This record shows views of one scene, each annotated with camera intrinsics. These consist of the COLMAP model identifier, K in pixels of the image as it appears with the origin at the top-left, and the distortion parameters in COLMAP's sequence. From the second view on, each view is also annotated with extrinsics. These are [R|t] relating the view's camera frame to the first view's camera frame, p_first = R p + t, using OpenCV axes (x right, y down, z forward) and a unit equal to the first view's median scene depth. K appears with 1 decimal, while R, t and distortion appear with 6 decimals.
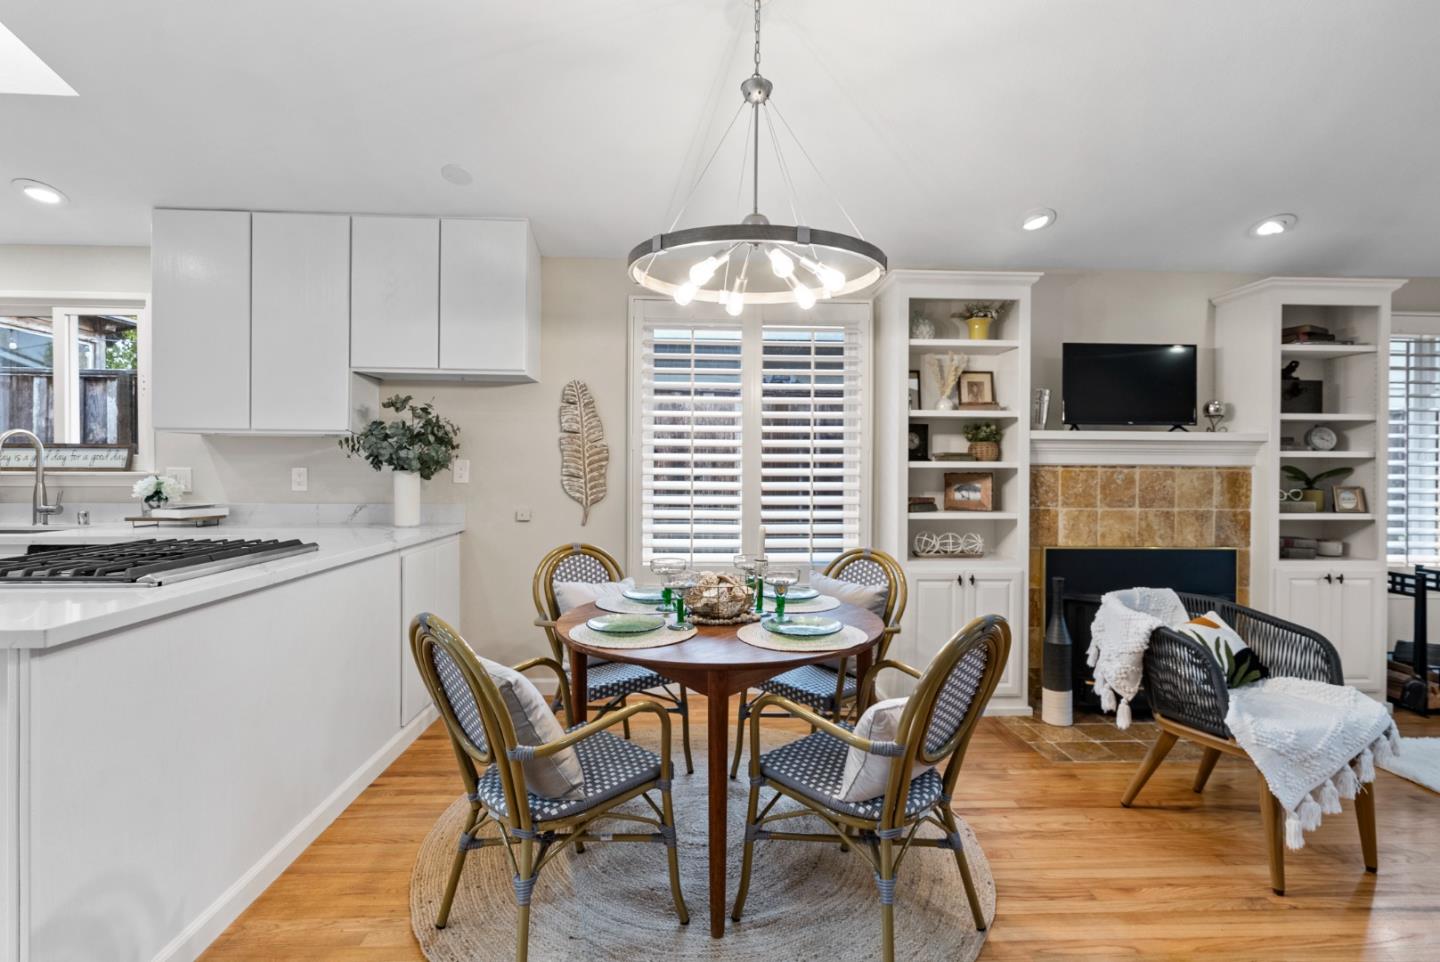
lens RADIAL K [[677.2, 0, 726.3], [0, 677.2, 465.1], [0, 0, 1]] dist [0.001590, -0.000082]
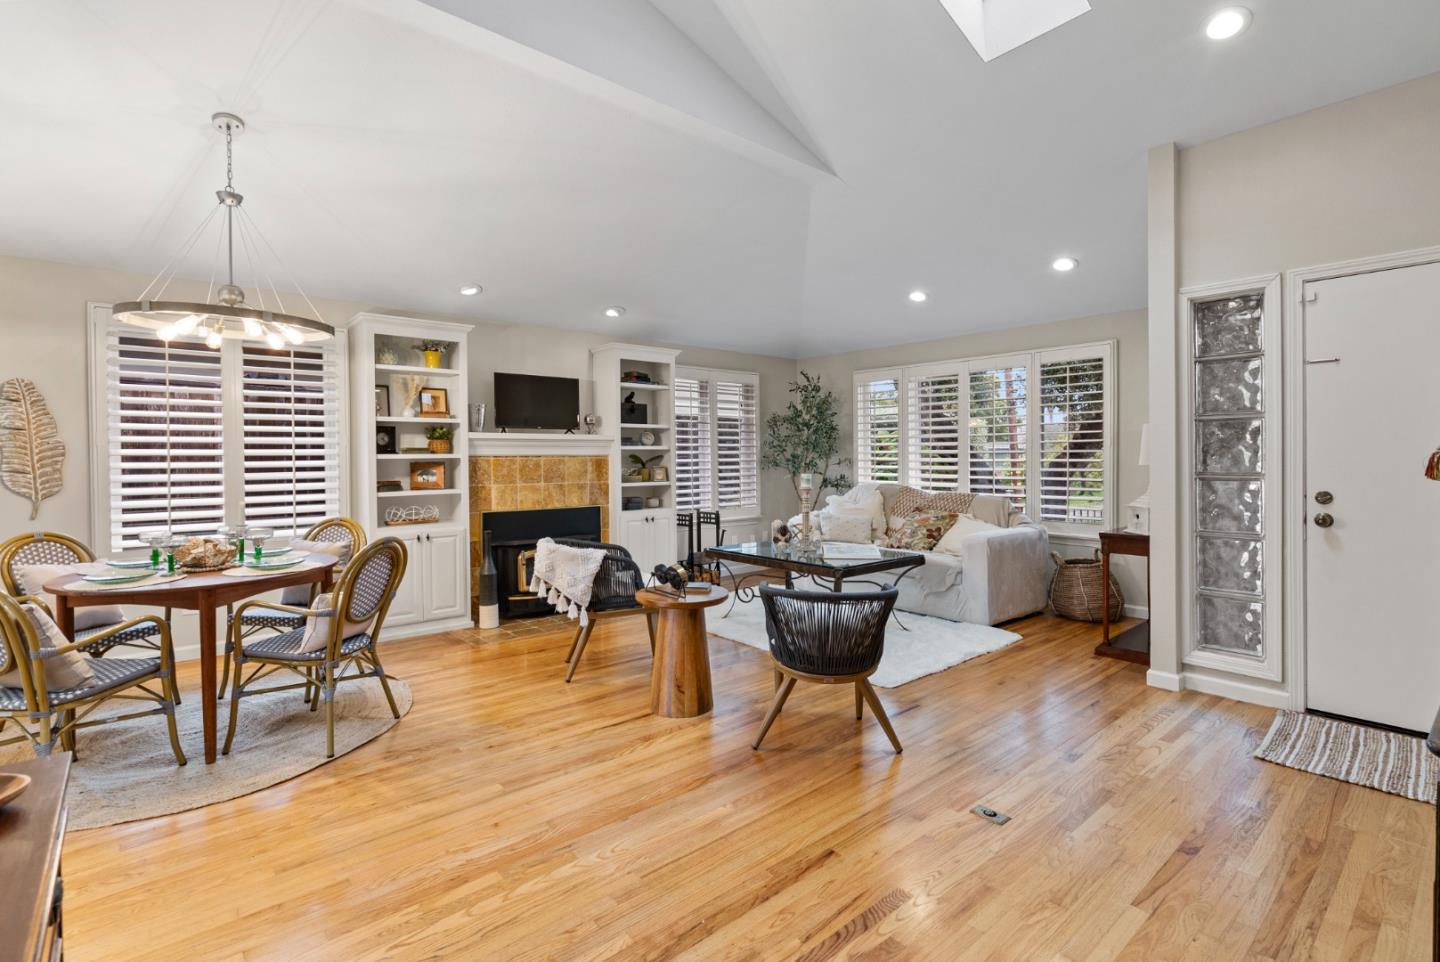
lens RADIAL K [[677.2, 0, 726.3], [0, 677.2, 465.1], [0, 0, 1]] dist [0.001590, -0.000082]
pose [[0.789609, -0.019735, 0.613293, -0.010021], [0.011248, 0.999780, 0.017689, -0.000198], [-0.613507, -0.007069, 0.789657, -0.480412]]
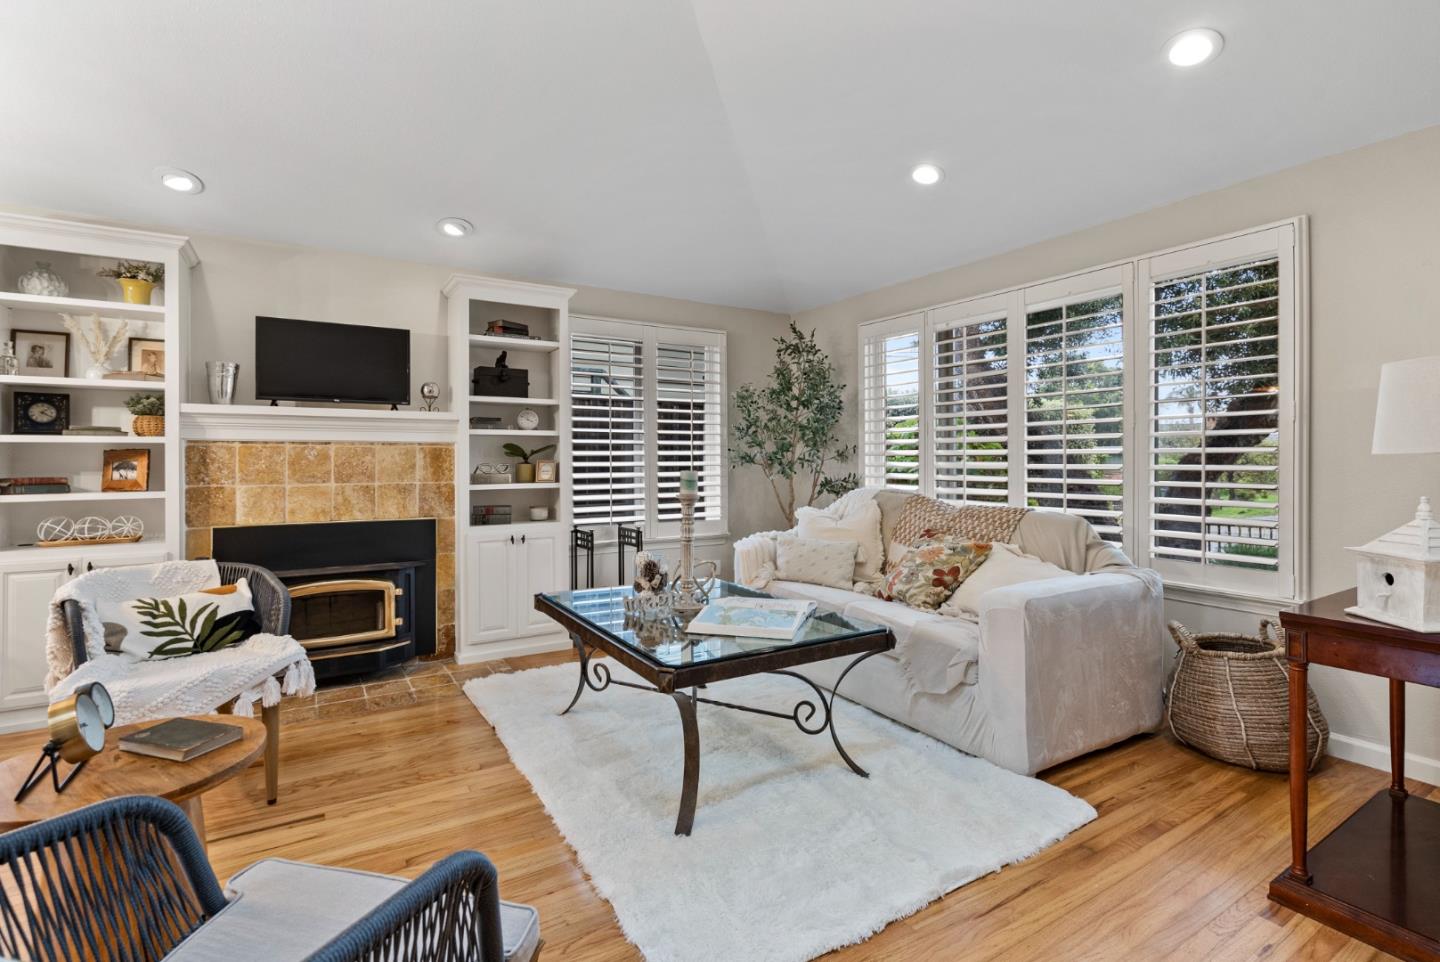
lens RADIAL K [[671.3, 0, 728.8], [0, 671.3, 460.1], [0, 0, 1]] dist [0.000851, 0.000380]
pose [[0.876023, -0.009273, 0.482181, 0.644787], [0.008435, 0.999957, 0.003904, 0.029478], [-0.482196, 0.000647, 0.876063, -0.179473]]
